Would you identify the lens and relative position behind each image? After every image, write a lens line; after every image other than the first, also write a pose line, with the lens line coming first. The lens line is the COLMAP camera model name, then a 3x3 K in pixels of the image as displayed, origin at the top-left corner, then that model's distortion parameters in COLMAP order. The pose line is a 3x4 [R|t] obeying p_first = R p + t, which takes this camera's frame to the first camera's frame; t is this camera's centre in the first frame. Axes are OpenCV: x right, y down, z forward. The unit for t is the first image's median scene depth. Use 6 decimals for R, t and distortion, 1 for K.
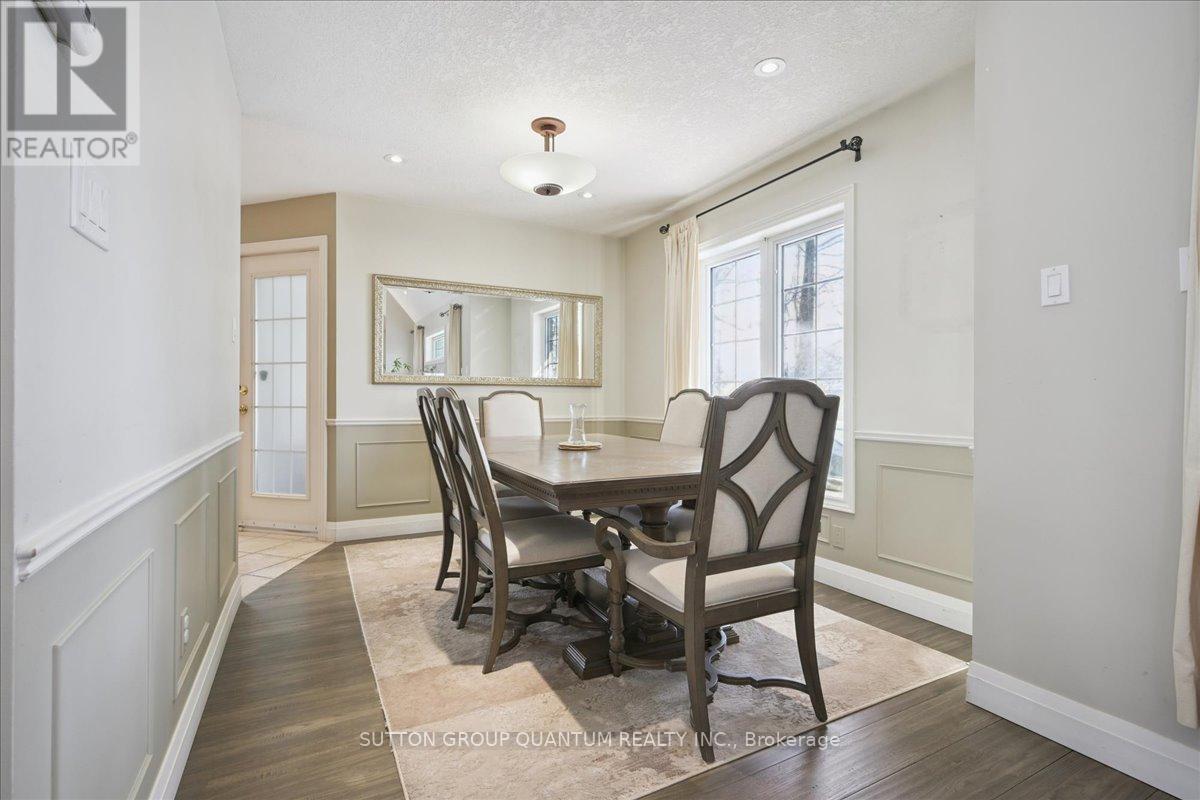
lens RADIAL K [[549.8, 0, 607.3], [0, 549.8, 396.8], [0, 0, 1]] dist [-0.002011, 0.000922]
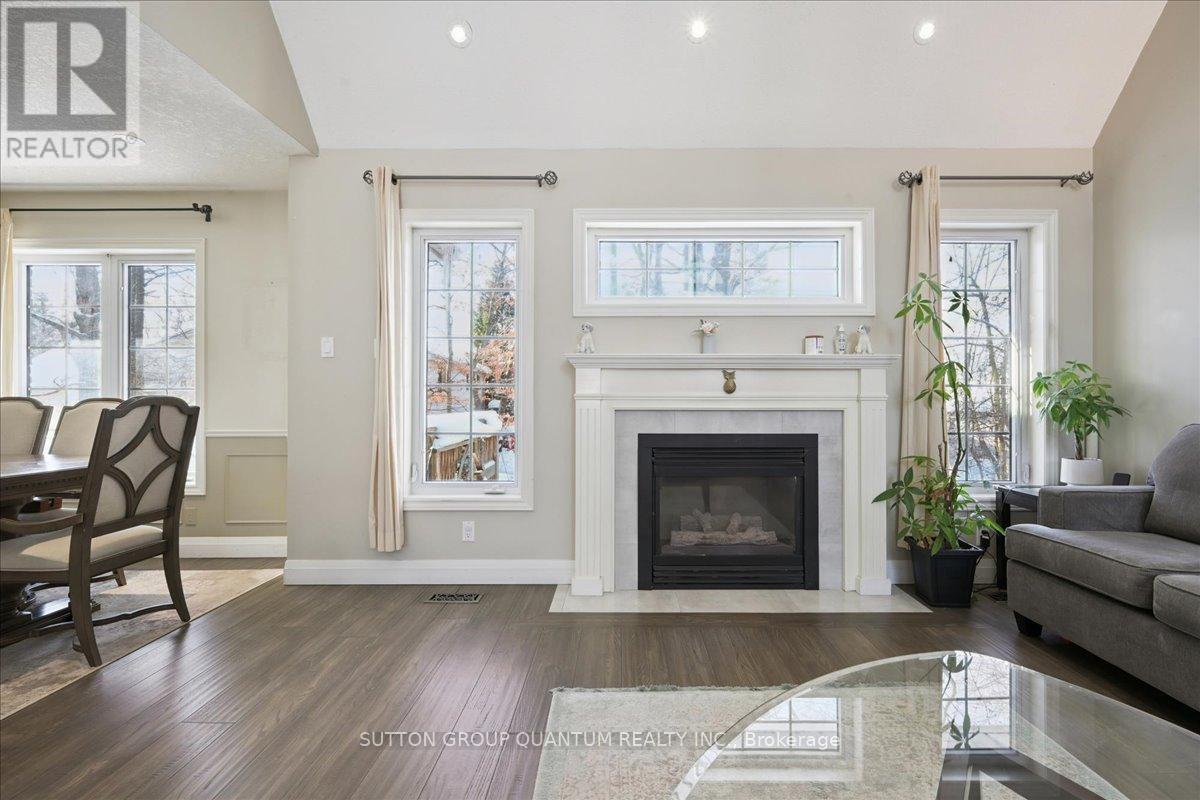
lens RADIAL K [[549.8, 0, 610.8], [0, 549.8, 398.4], [0, 0, 1]] dist [-0.002011, 0.000922]
pose [[0.477473, -0.000727, 0.878646, -0.388597], [0.000865, 1.000000, 0.000357, -0.024292], [-0.878646, 0.000589, 0.477474, -0.768468]]
